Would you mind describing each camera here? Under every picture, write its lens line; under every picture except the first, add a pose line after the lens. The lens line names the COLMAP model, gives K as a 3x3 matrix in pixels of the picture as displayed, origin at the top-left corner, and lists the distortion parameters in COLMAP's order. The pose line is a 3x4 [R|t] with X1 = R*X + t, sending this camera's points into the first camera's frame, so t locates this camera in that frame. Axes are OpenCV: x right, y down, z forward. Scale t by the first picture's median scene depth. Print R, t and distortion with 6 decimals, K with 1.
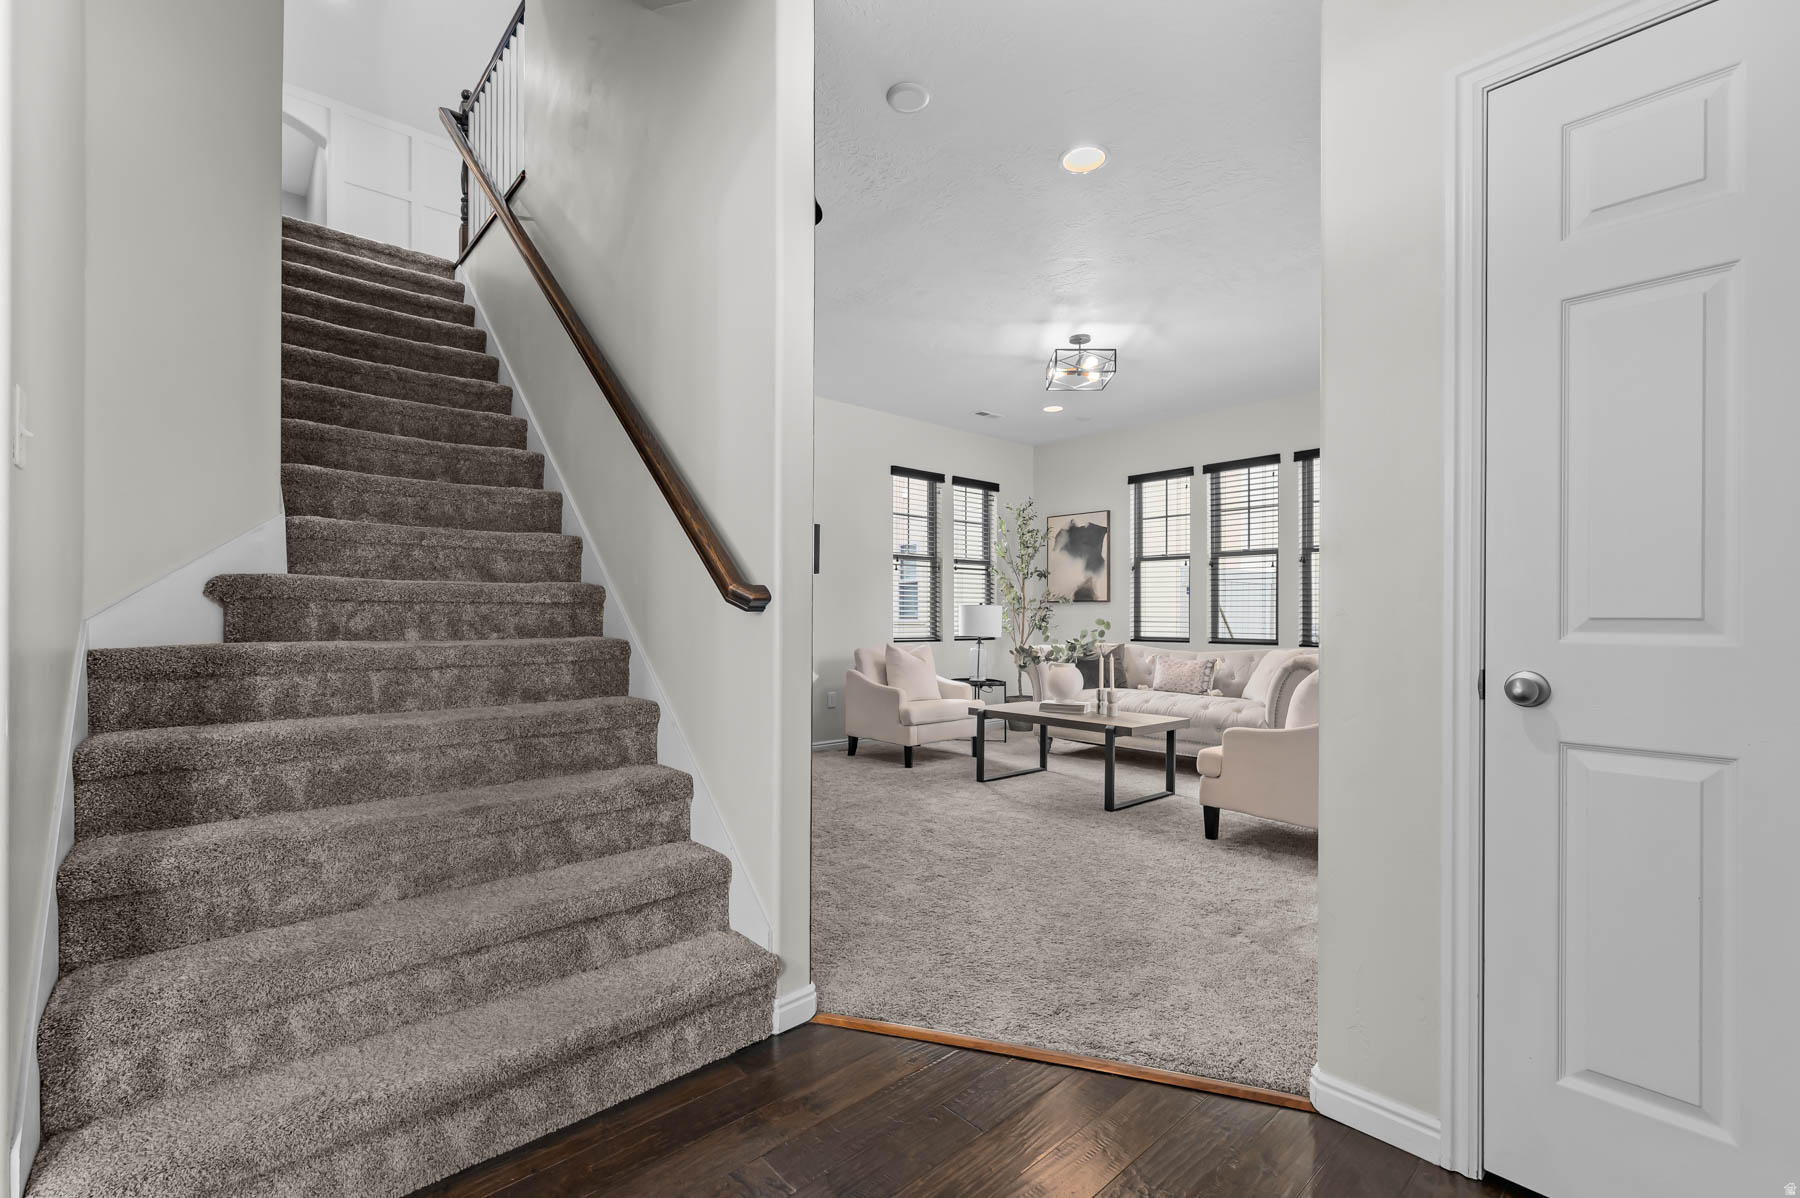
lens RADIAL K [[772.3, 0, 910.8], [0, 772.3, 610.1], [0, 0, 1]] dist [0.002157, -0.000475]
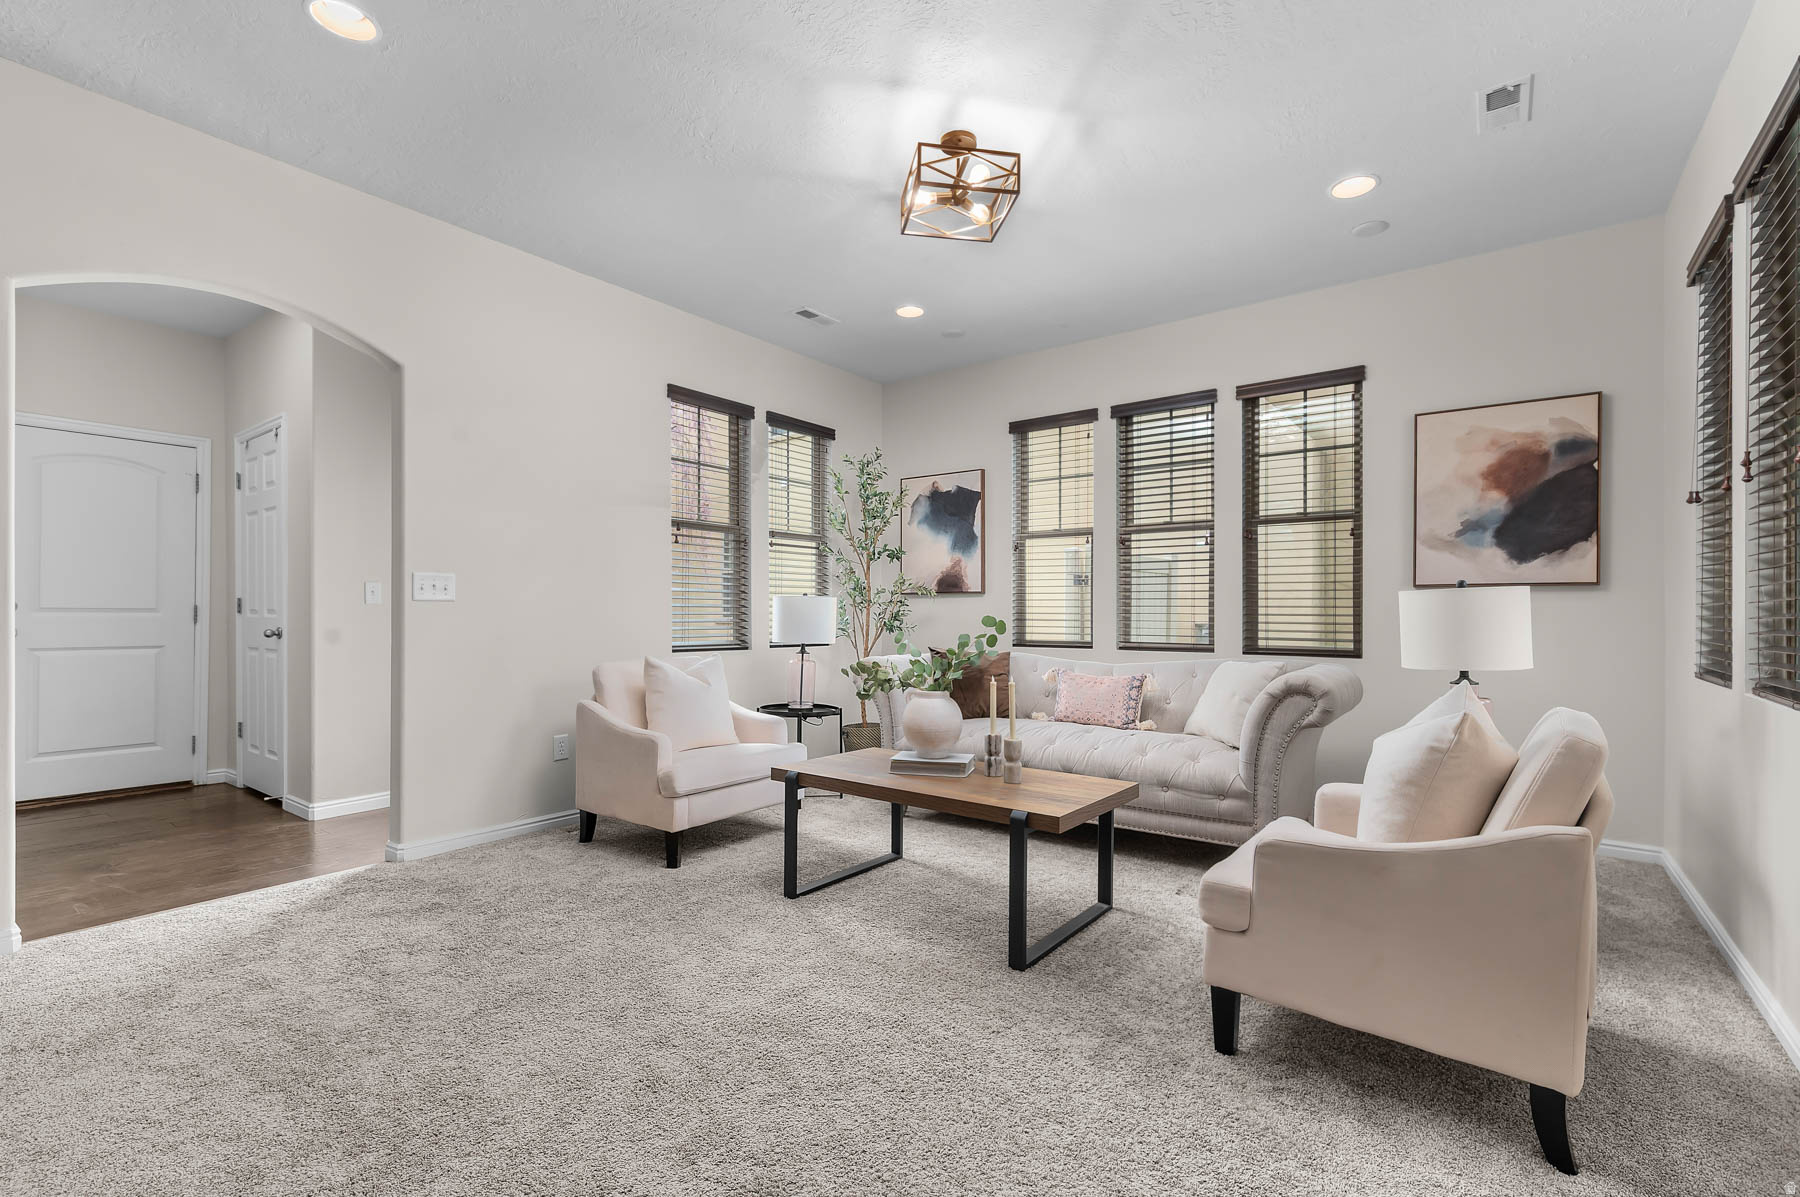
lens RADIAL K [[772.3, 0, 917.6], [0, 772.3, 610.8], [0, 0, 1]] dist [0.002157, -0.000475]
pose [[0.979990, -0.000962, 0.199044, 0.053051], [0.000183, 0.999992, 0.003932, 0.003451], [-0.199046, -0.003817, 0.979983, 0.319865]]
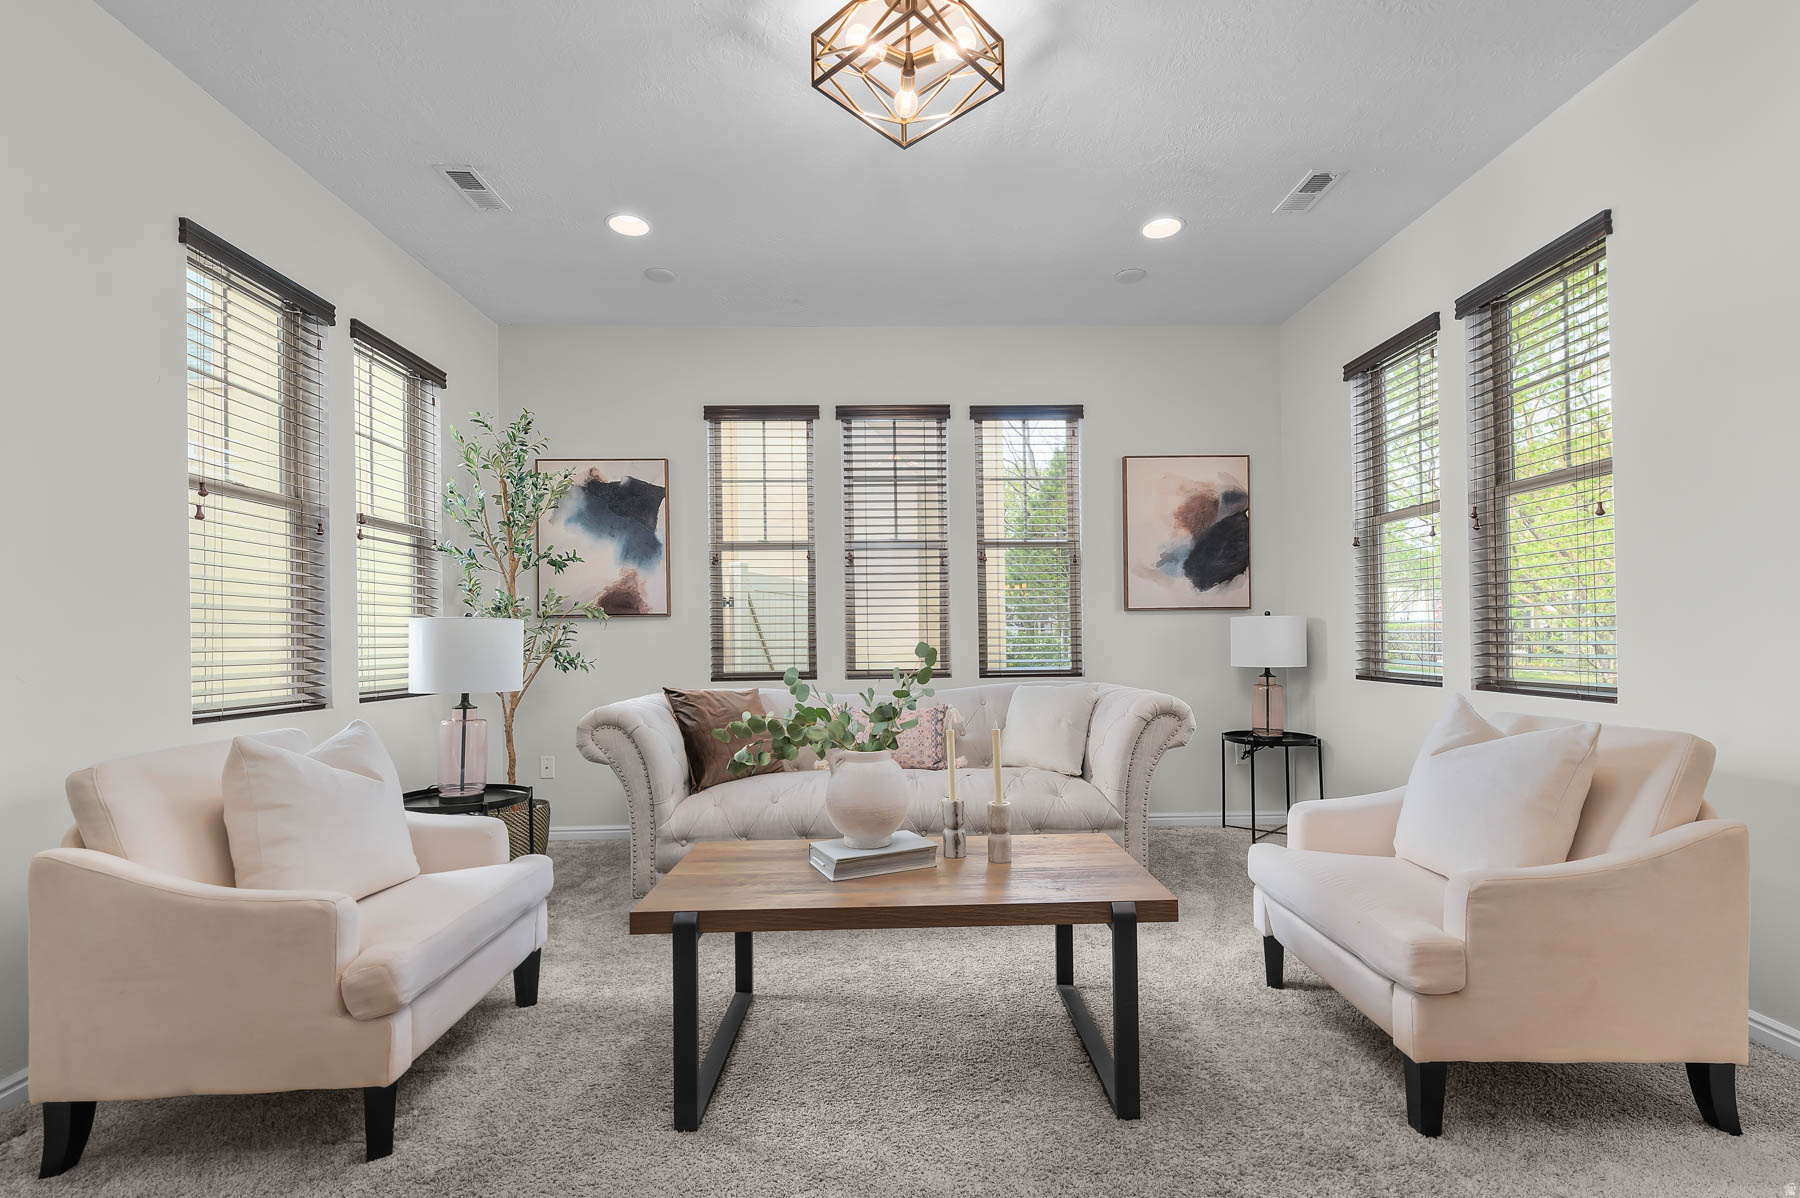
lens RADIAL K [[772.3, 0, 894.1], [0, 772.3, 628.0], [0, 0, 1]] dist [0.002157, -0.000475]
pose [[0.652502, -0.003708, 0.757778, -0.081888], [0.011797, 0.999917, -0.005266, 0.003629], [-0.757695, 0.012376, 0.652491, 0.543093]]
